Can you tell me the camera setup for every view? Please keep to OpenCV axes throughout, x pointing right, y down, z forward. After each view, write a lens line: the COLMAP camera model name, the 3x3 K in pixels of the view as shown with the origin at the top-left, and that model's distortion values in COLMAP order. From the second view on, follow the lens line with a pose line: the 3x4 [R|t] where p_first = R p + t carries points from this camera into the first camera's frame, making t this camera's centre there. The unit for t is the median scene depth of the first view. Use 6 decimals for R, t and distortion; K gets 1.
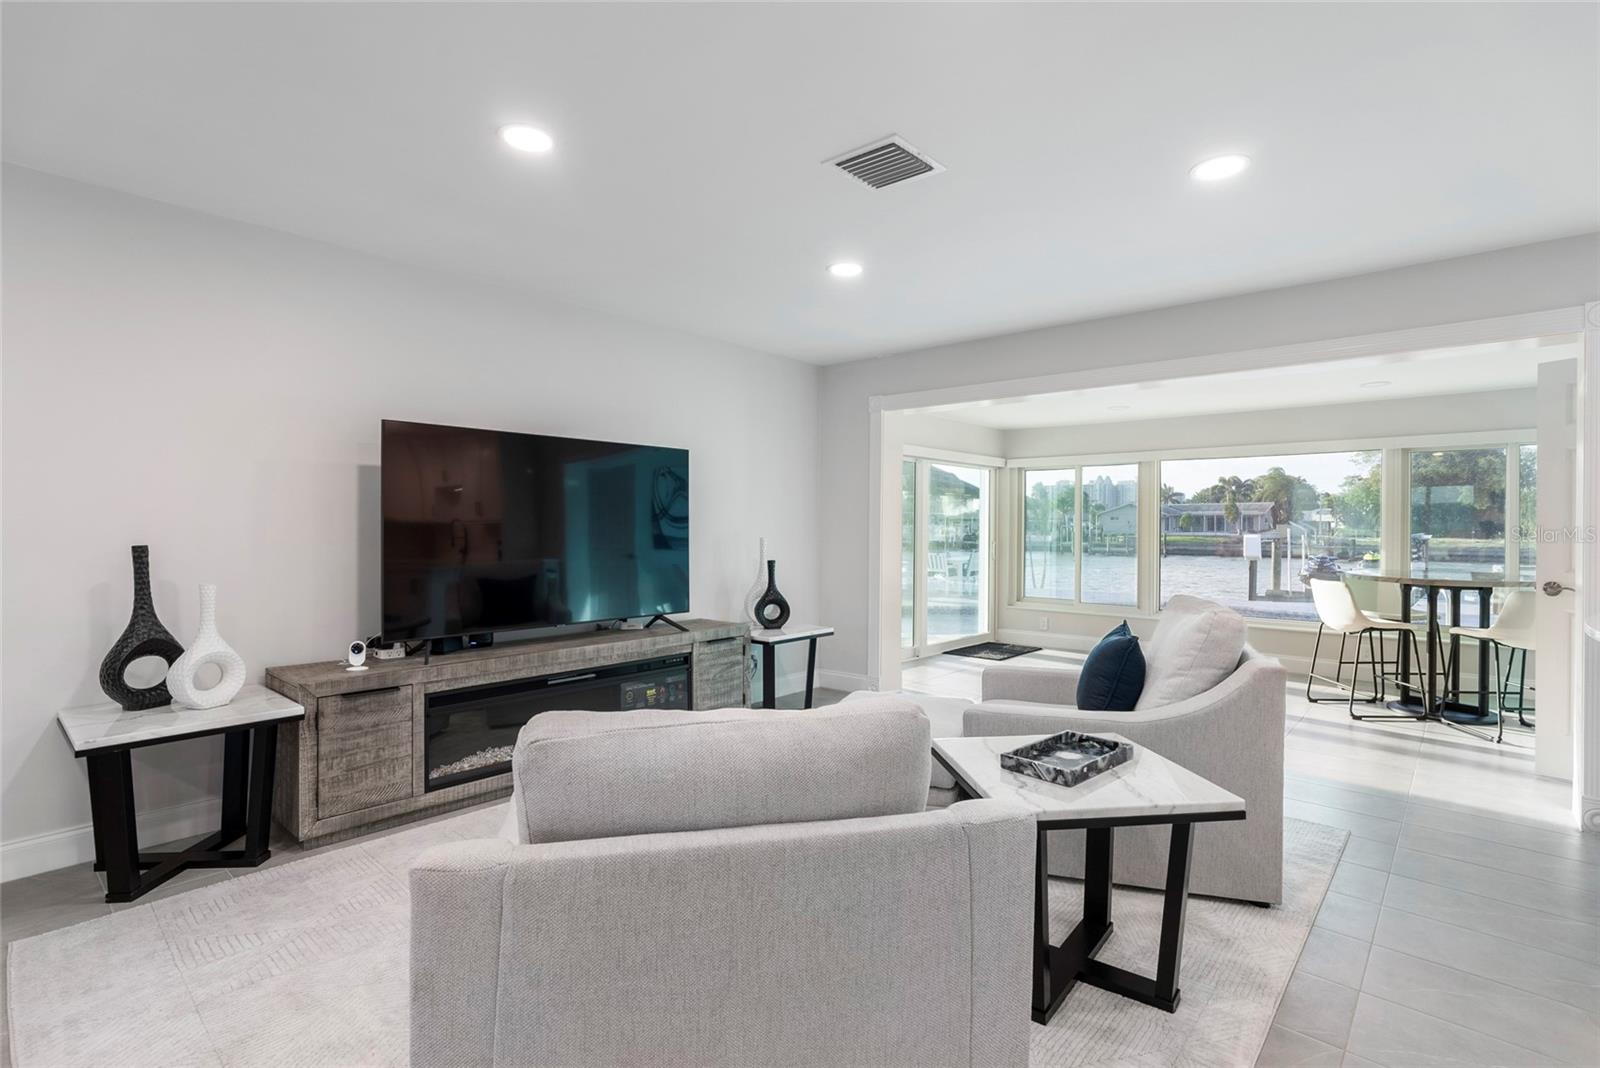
lens RADIAL K [[755.2, 0, 800.0], [0, 755.2, 522.2], [0, 0, 1]] dist [-0.017829, 0.005559]
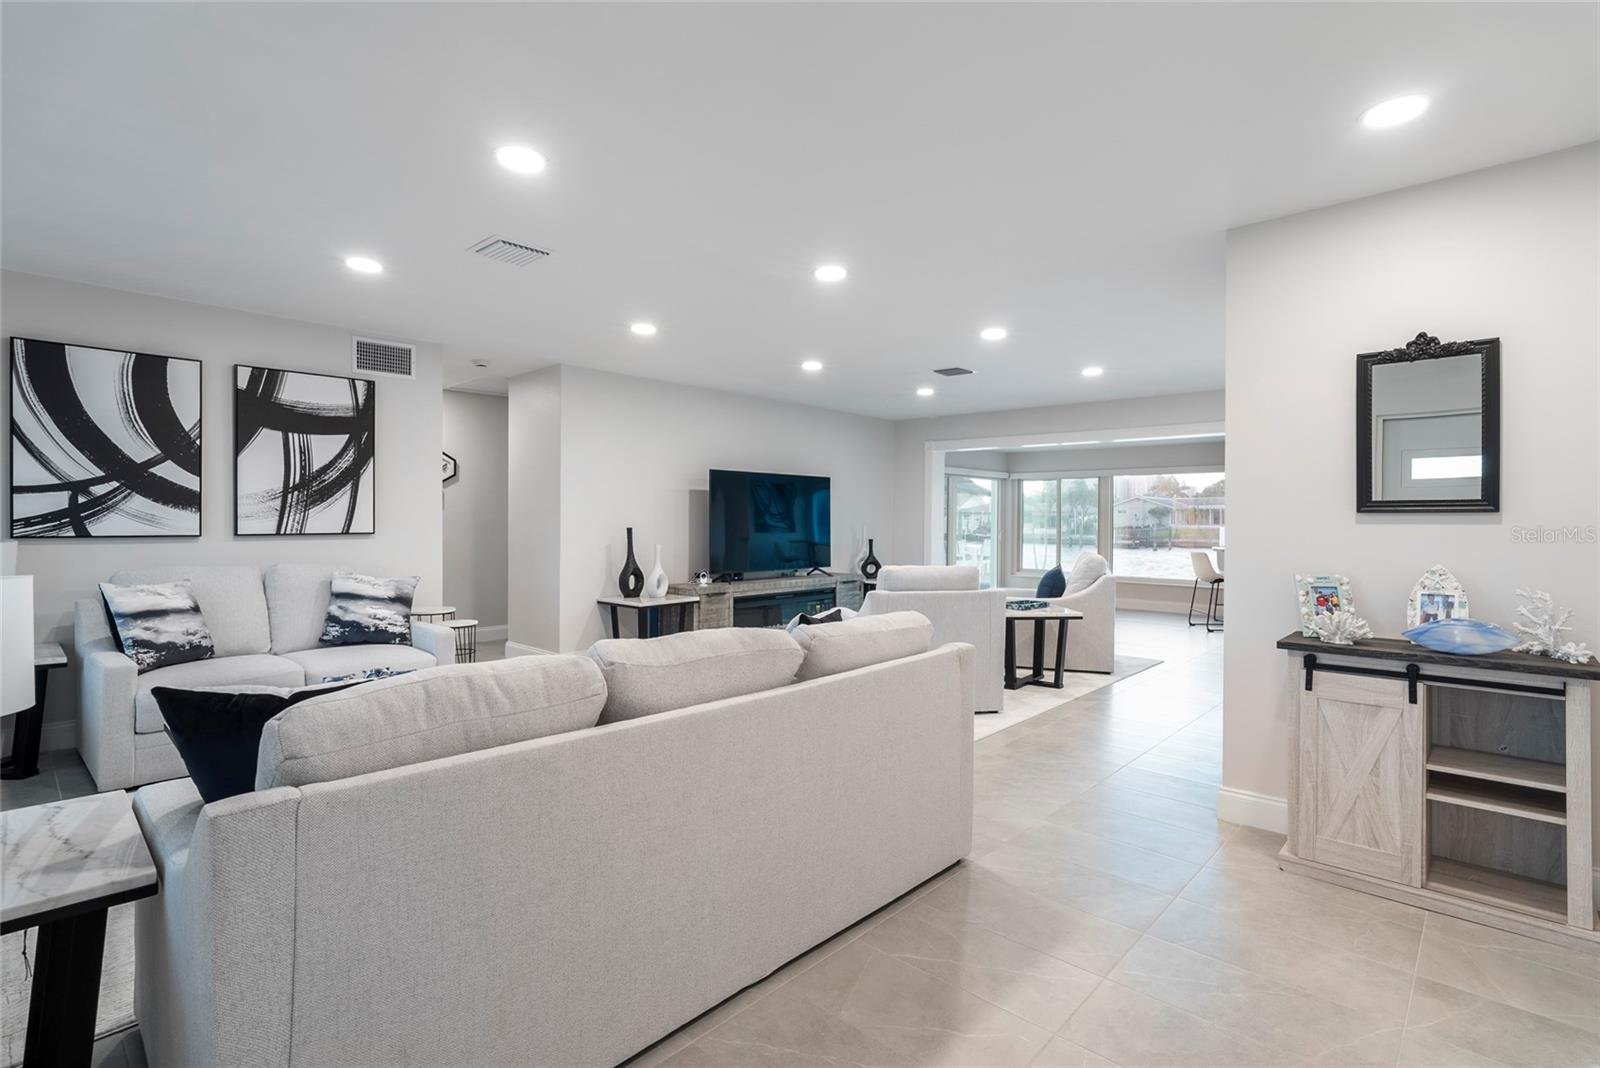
lens RADIAL K [[755.2, 0, 800.0], [0, 755.2, 522.2], [0, 0, 1]] dist [-0.017829, 0.005559]
pose [[0.999915, 0.000781, -0.012987, -0.201259], [-0.000666, 0.999960, 0.008887, -0.004241], [0.012993, -0.008878, 0.999876, -0.833252]]
